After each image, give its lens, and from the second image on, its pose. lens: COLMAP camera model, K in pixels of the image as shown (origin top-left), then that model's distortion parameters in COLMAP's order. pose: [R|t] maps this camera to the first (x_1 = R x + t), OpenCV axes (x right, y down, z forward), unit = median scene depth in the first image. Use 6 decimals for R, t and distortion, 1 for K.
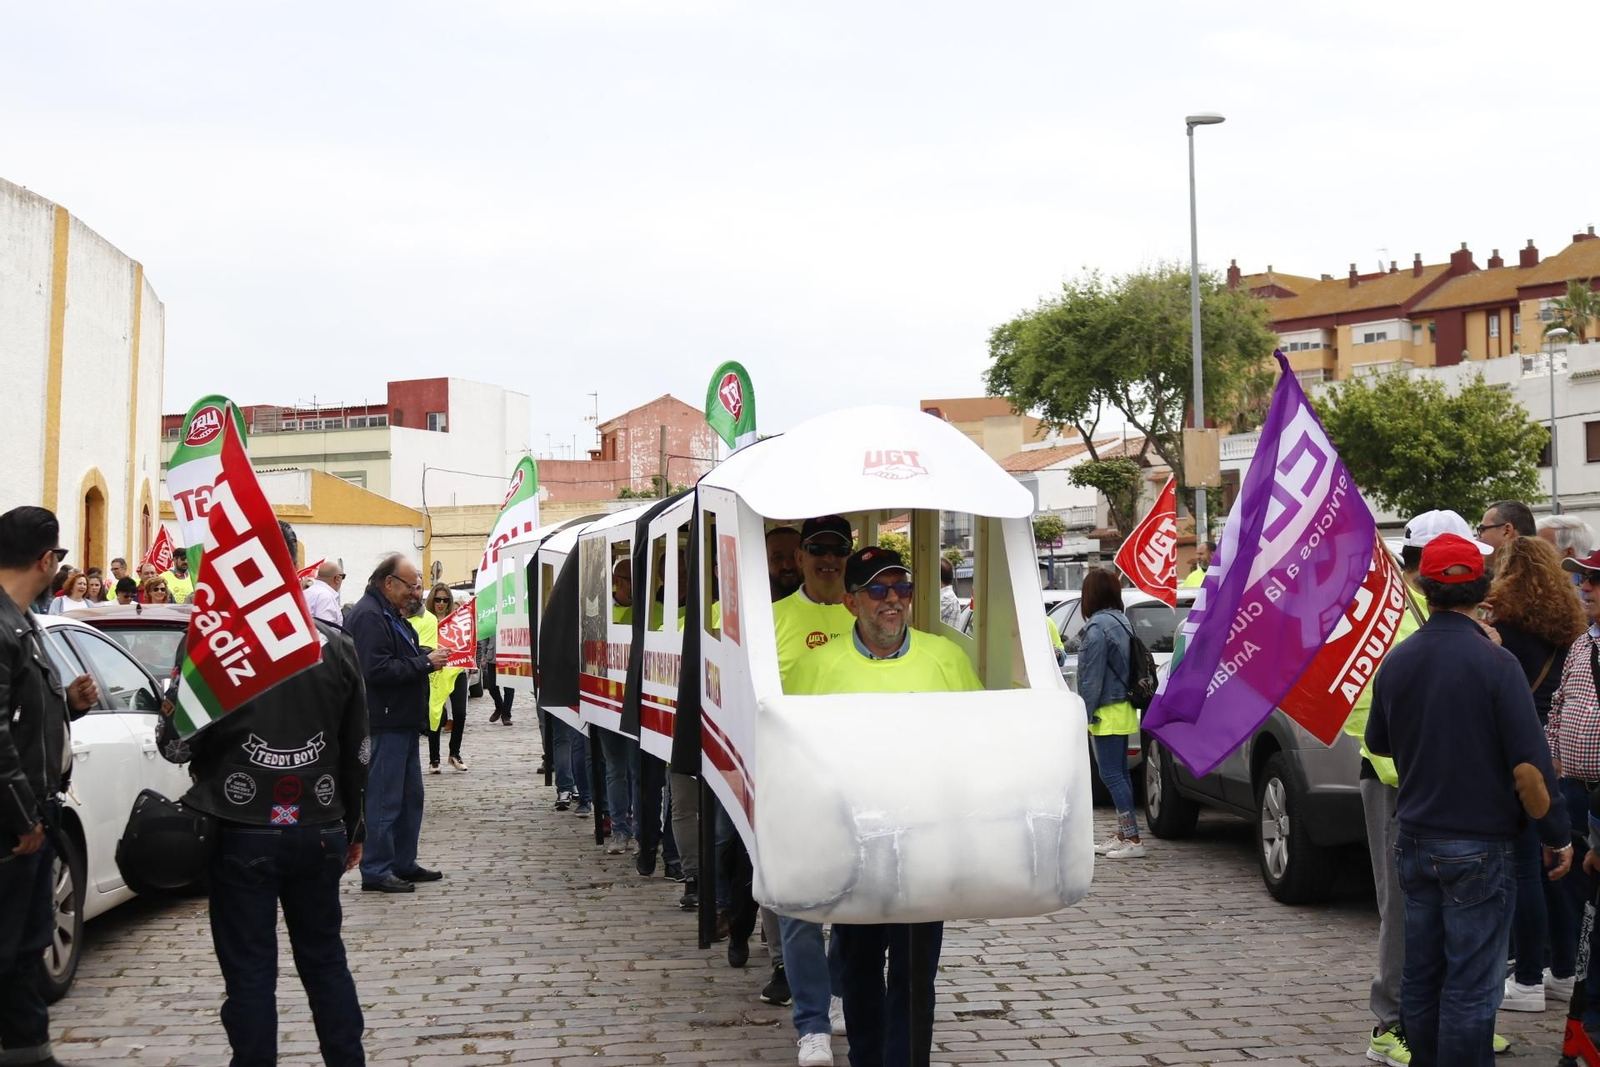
lens RADIAL K [[1980.0, 0, 719.3], [0, 1980.0, 538.4], [0, 0, 1]] dist [-0.084373, -0.000287]
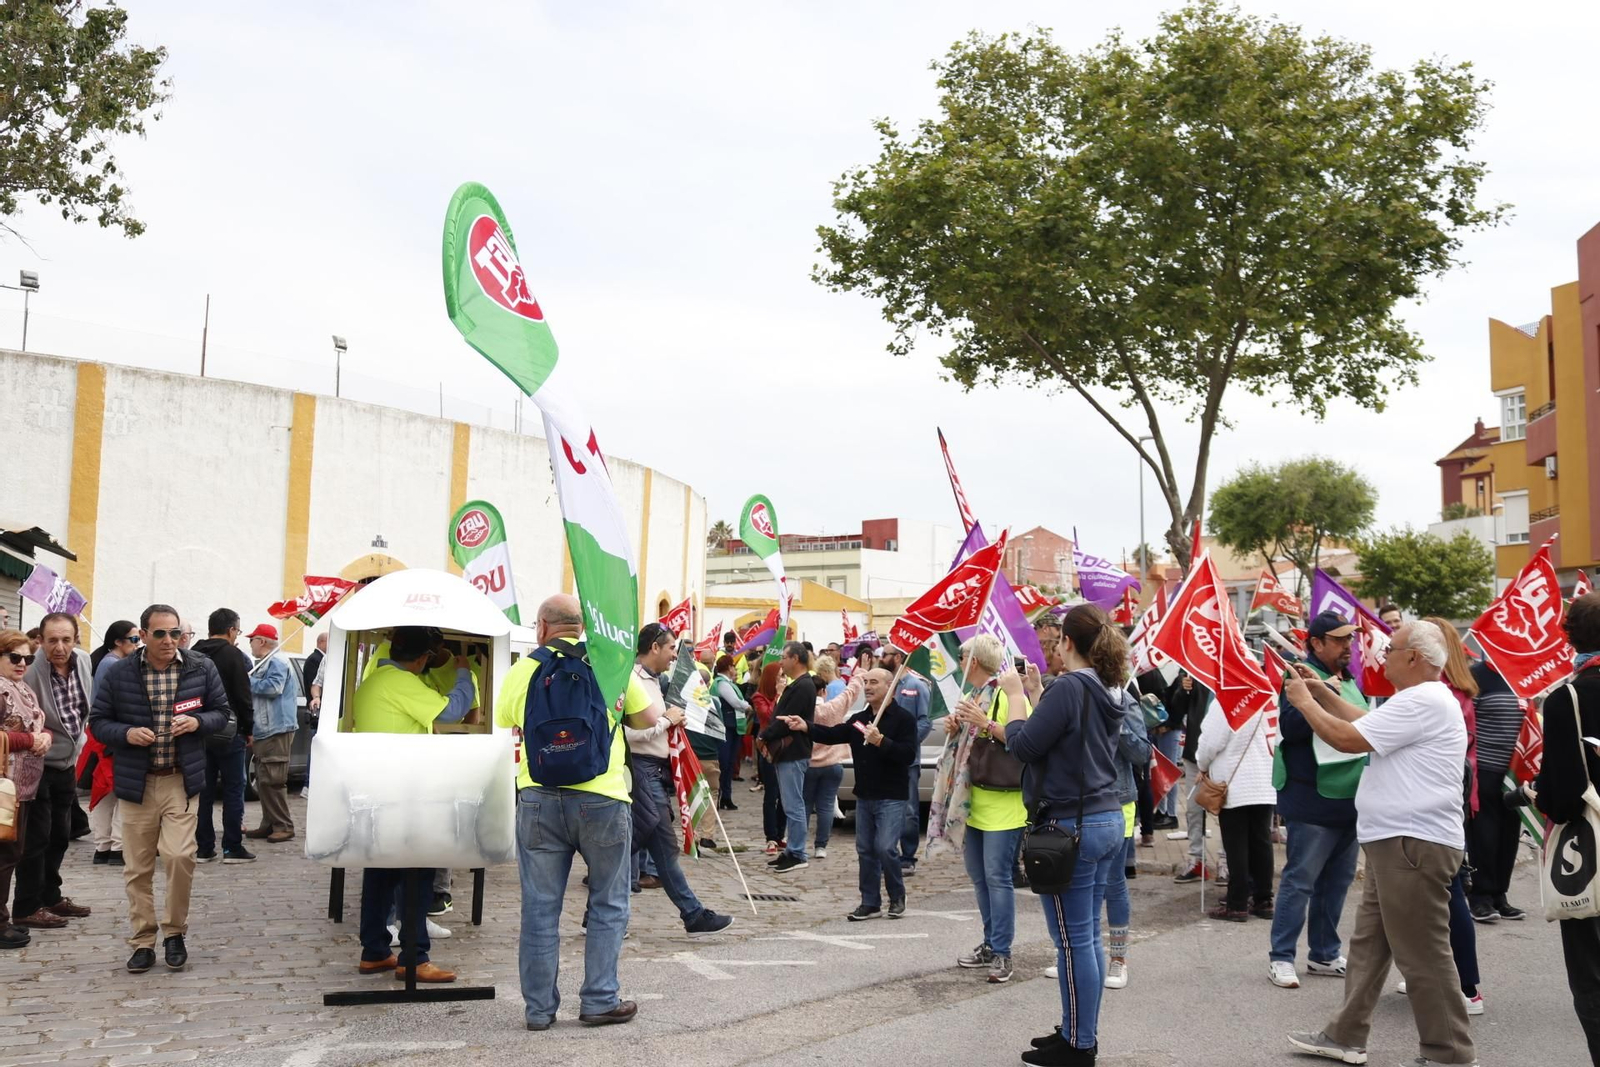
lens RADIAL K [[1568.6, 0, 732.0], [0, 1568.6, 528.2], [0, 0, 1]] dist [-0.129816, 0.133500]
pose [[0.953281, -0.004338, -0.302055, 0.167657], [-0.009821, 0.998923, -0.045341, -0.017530], [0.301926, 0.046189, 0.952212, -0.373720]]
